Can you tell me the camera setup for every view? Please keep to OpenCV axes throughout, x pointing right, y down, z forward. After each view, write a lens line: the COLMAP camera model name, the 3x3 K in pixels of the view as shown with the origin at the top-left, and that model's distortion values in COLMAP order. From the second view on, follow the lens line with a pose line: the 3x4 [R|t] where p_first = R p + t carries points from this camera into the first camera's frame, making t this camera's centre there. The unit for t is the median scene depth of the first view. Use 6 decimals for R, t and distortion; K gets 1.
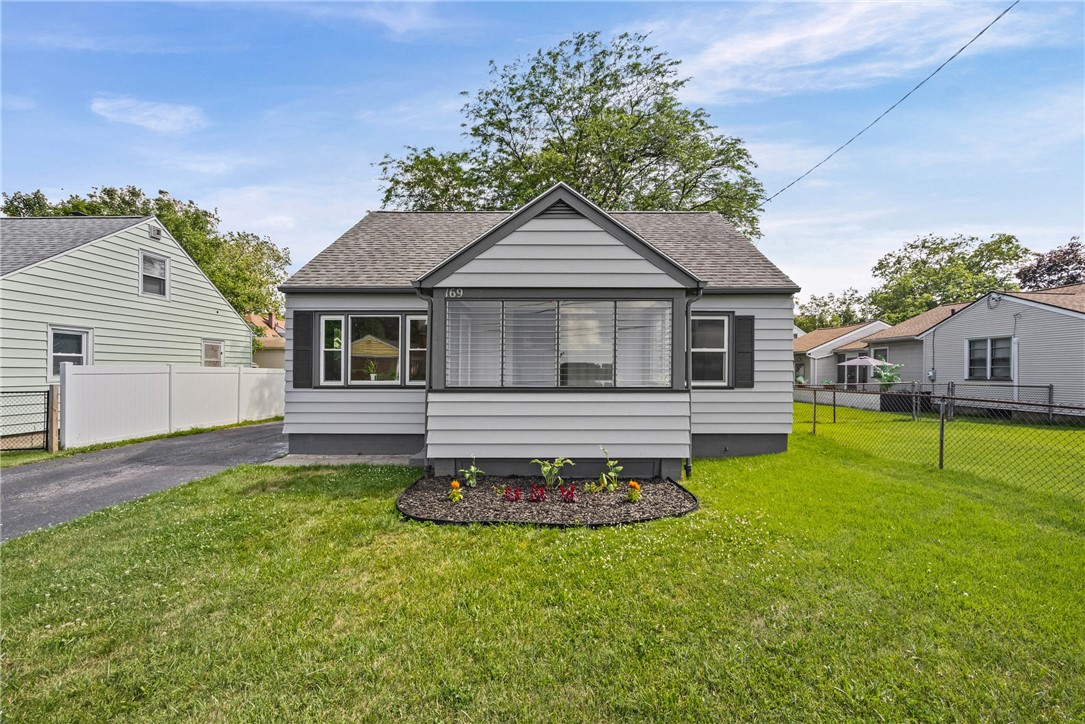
lens RADIAL K [[434.8, 0, 545.4], [0, 434.8, 367.5], [0, 0, 1]] dist [-0.002180, 0.000499]
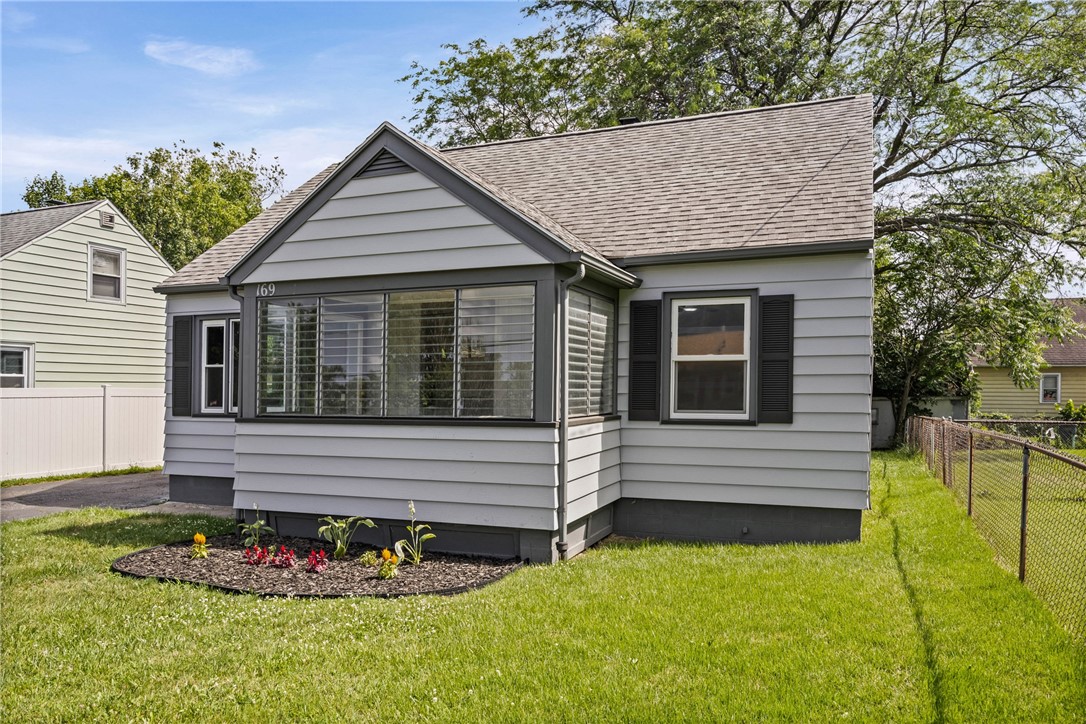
lens RADIAL K [[784.1, 0, 534.7], [0, 784.1, 386.9], [0, 0, 1]] dist [-0.004926, -0.002371]
pose [[0.927665, -0.003434, -0.373397, 0.540782], [0.003011, 0.999994, -0.001717, -0.000424], [0.373400, 0.000469, 0.927670, -0.055184]]
